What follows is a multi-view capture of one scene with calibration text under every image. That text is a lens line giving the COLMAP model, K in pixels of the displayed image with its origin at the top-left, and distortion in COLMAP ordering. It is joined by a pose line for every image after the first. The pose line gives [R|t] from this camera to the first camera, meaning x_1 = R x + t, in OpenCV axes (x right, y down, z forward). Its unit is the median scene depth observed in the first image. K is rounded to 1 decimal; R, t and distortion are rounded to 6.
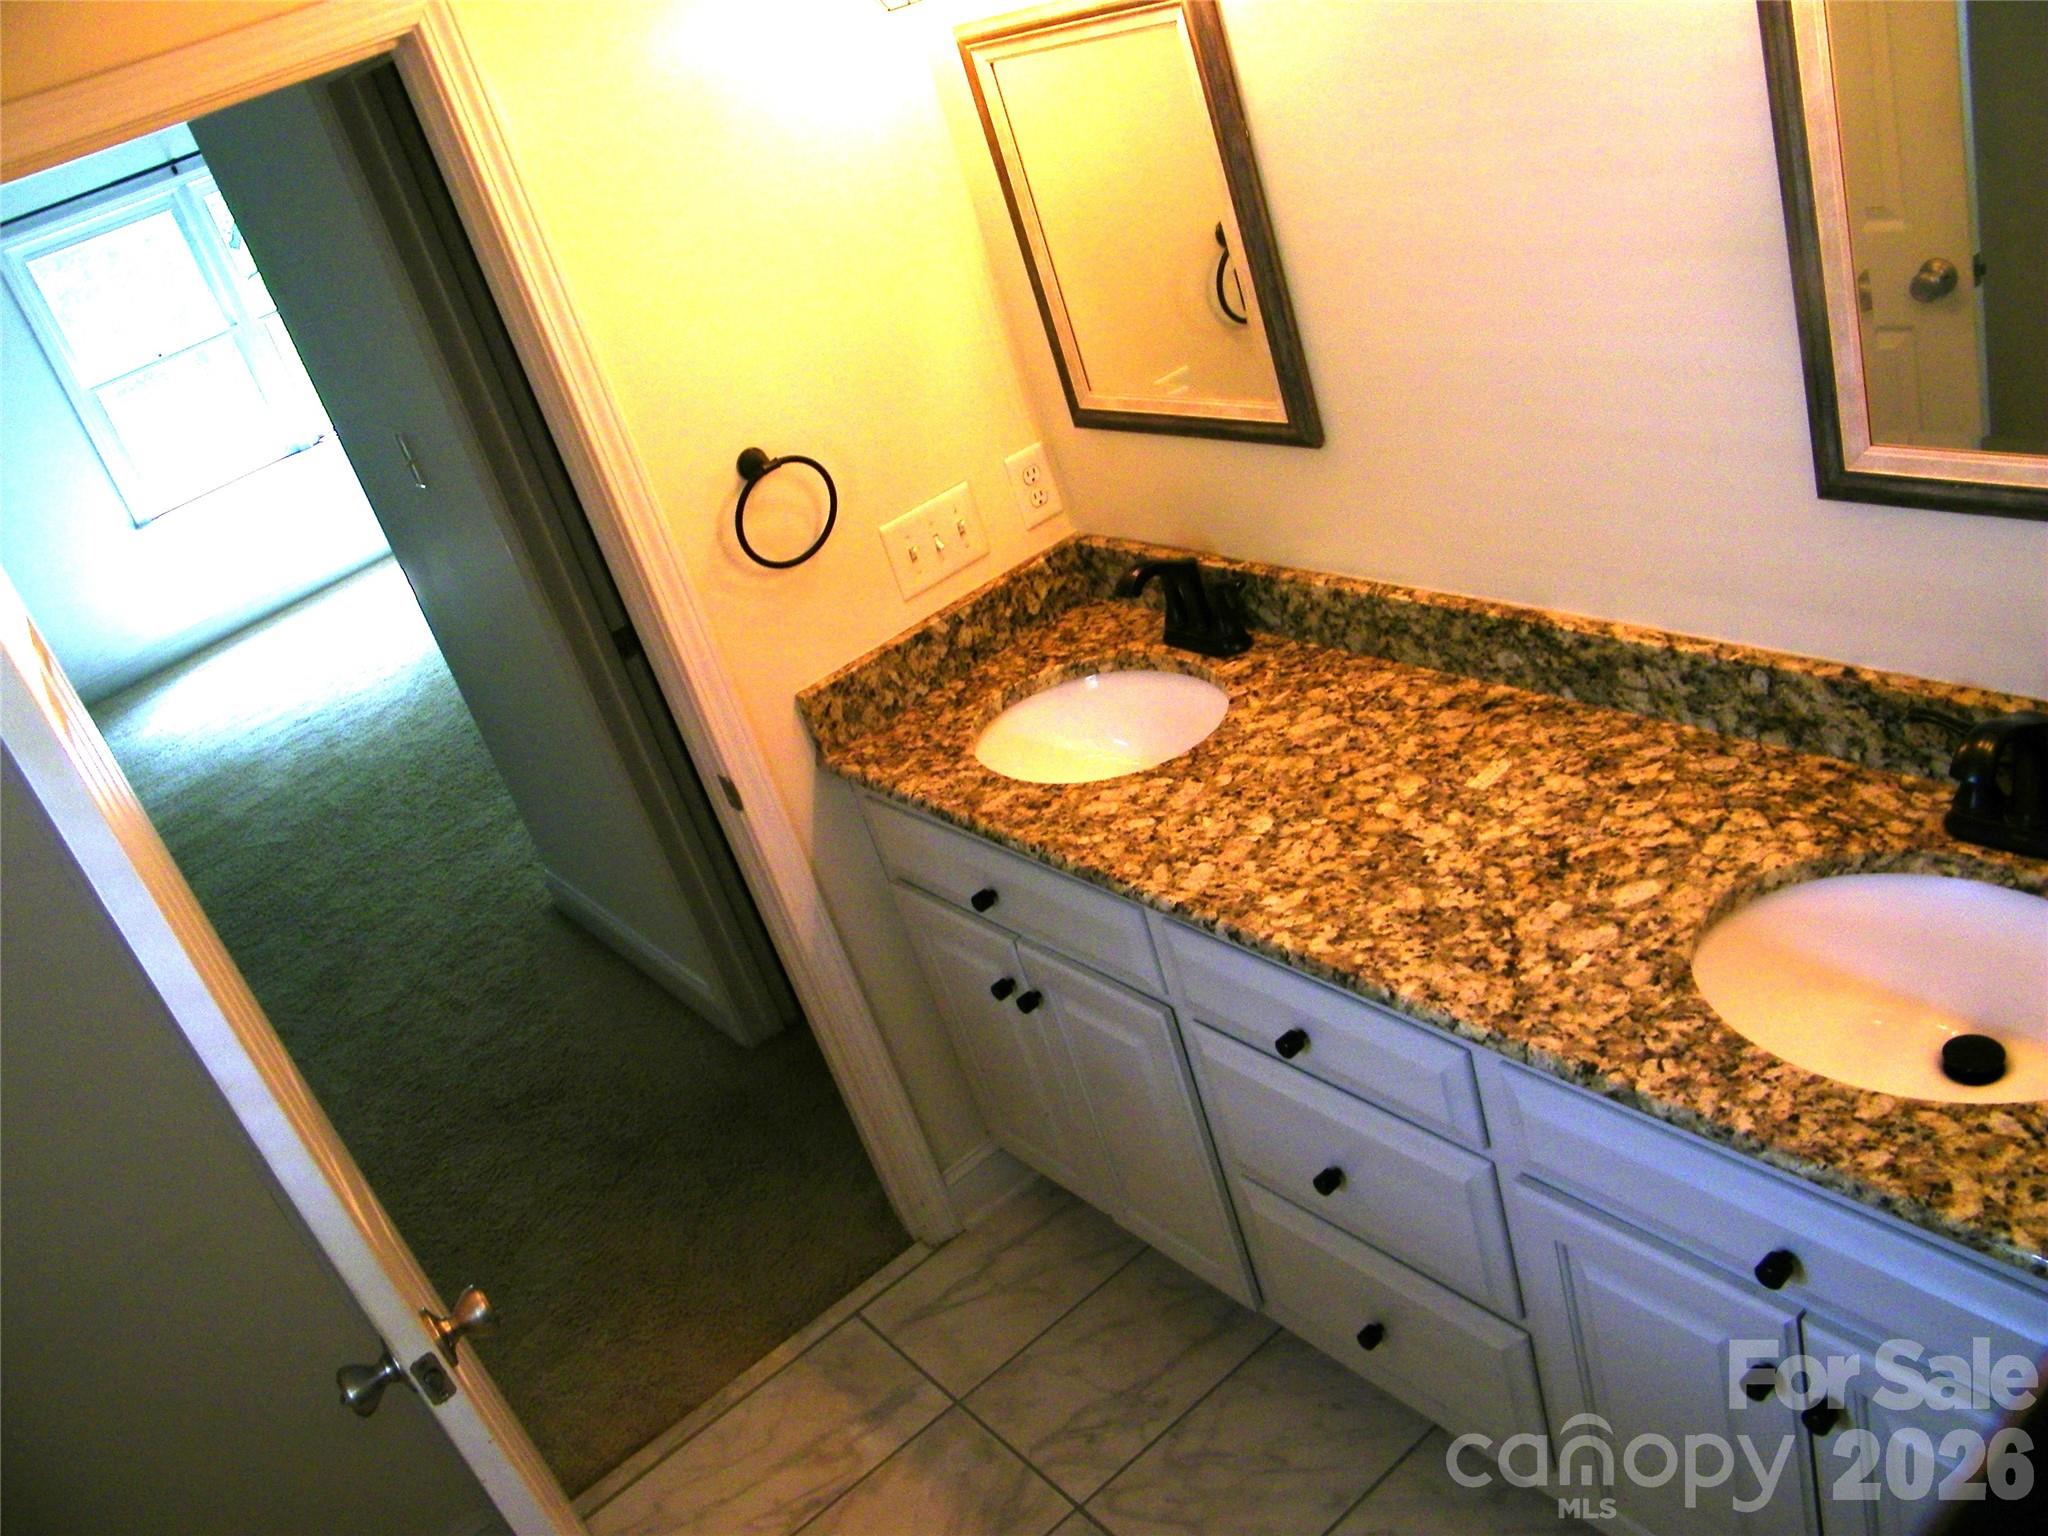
lens RADIAL K [[1745.7, 0, 1010.3], [0, 1745.7, 734.8], [0, 0, 1]] dist [-0.196223, 0.164386]
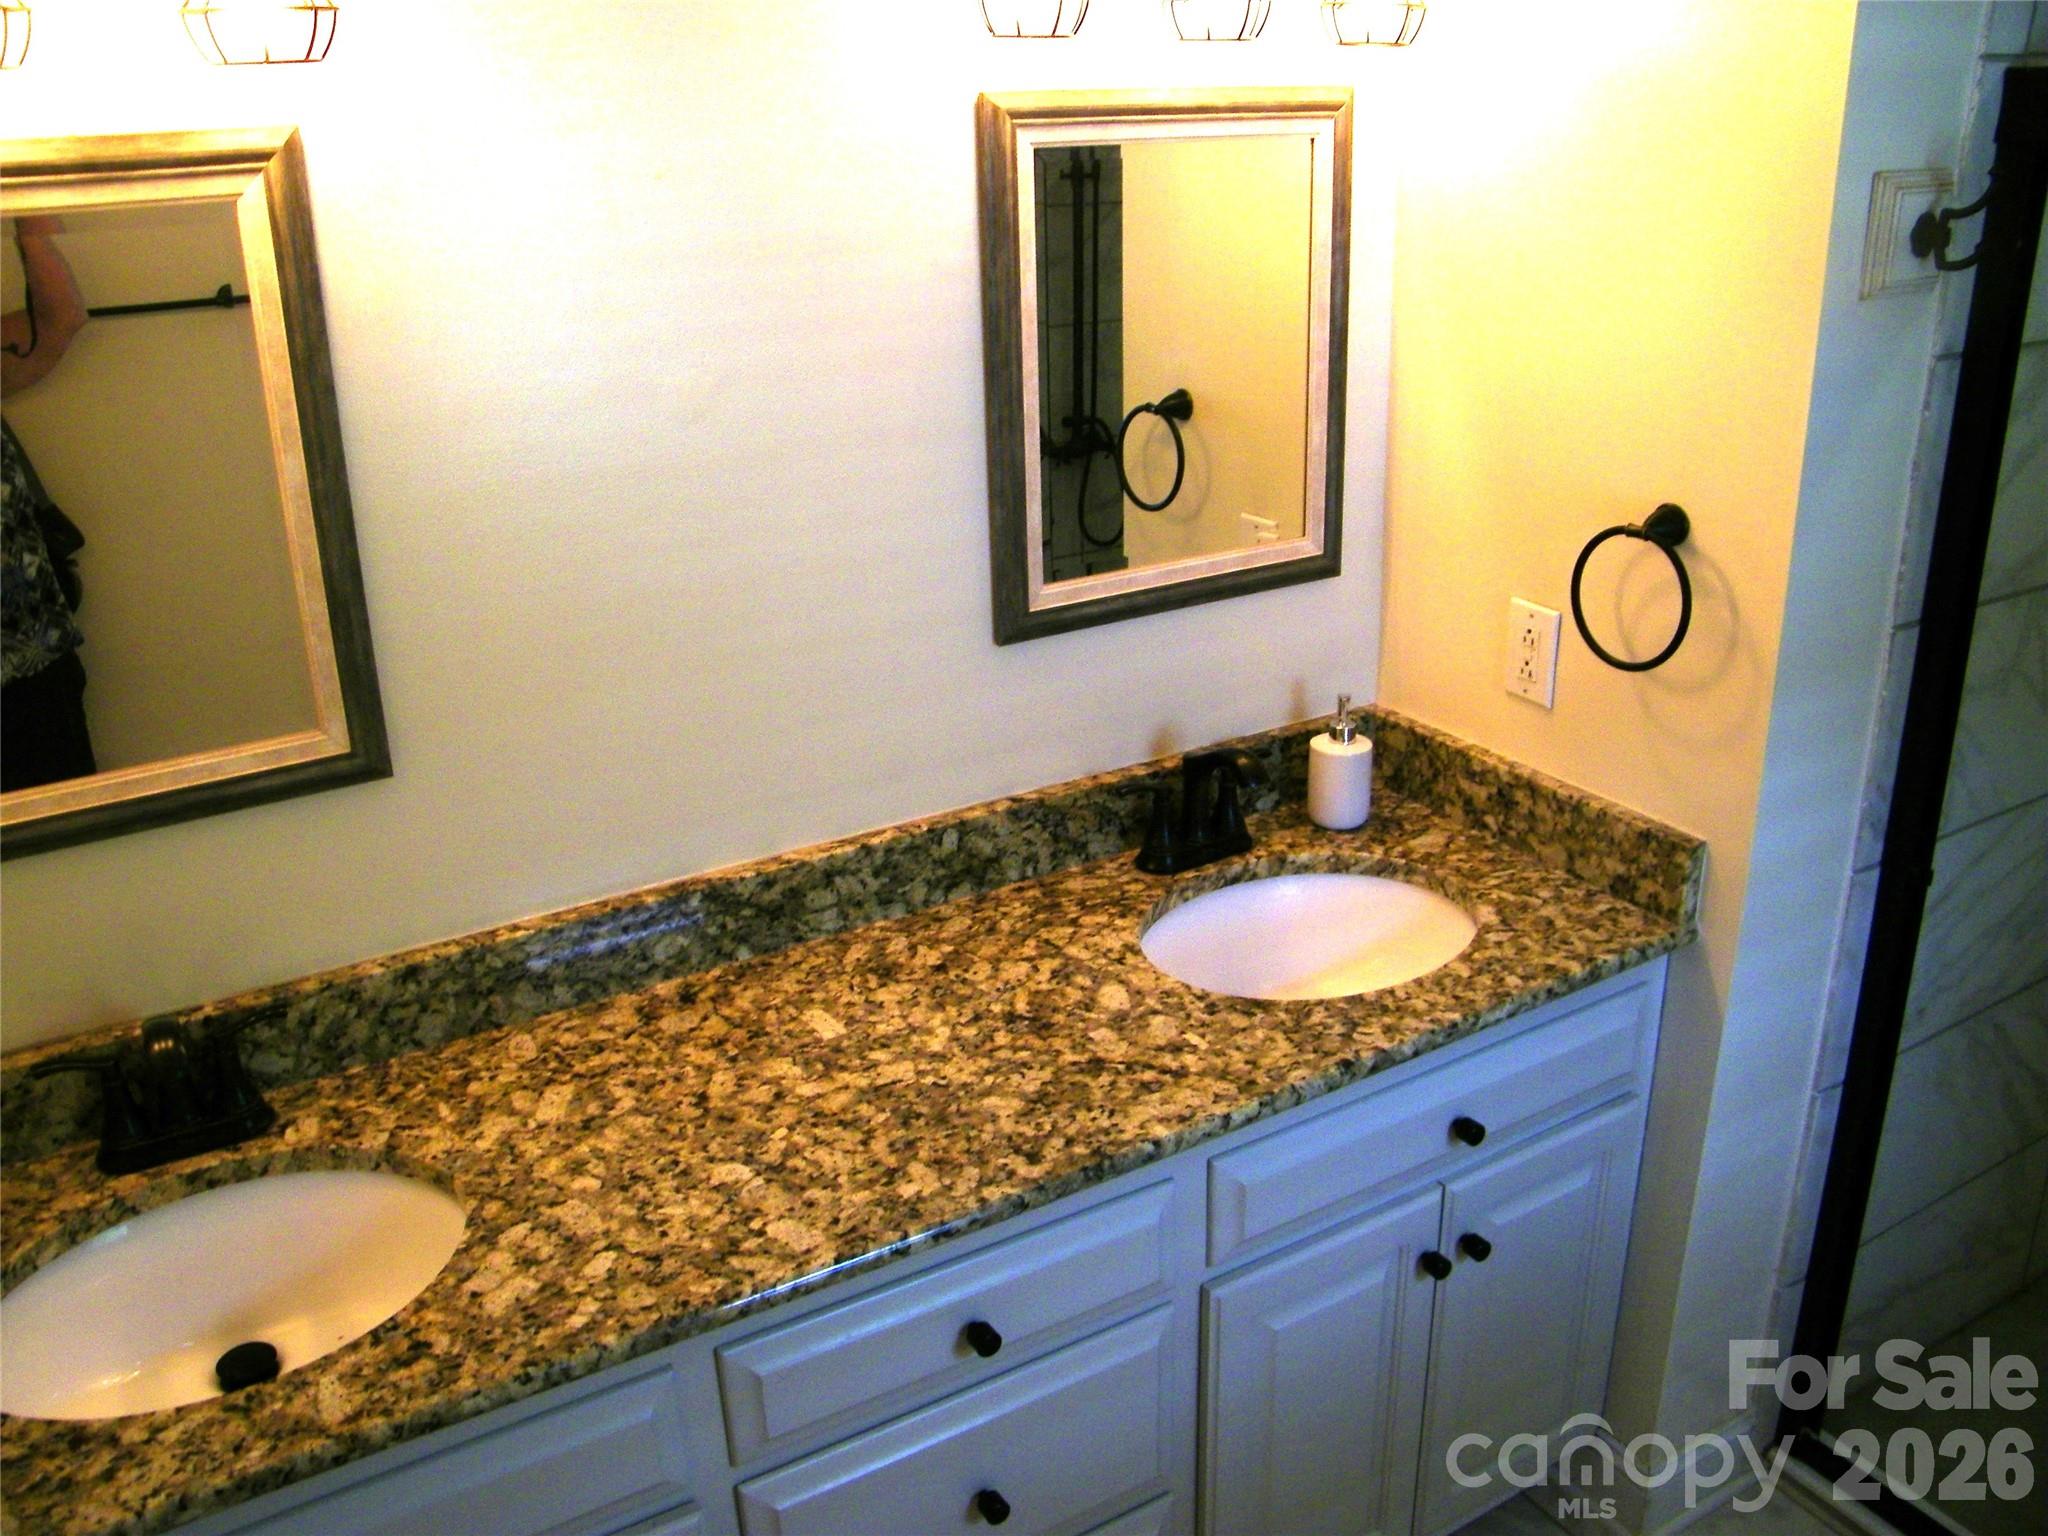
lens RADIAL K [[1745.7, 0, 1010.3], [0, 1745.7, 734.8], [0, 0, 1]] dist [-0.196223, 0.164386]
pose [[0.113753, -0.065265, 0.991363, -0.624022], [0.434870, 0.900444, 0.009381, -0.082288], [-0.893279, 0.430047, 0.130811, 0.754822]]
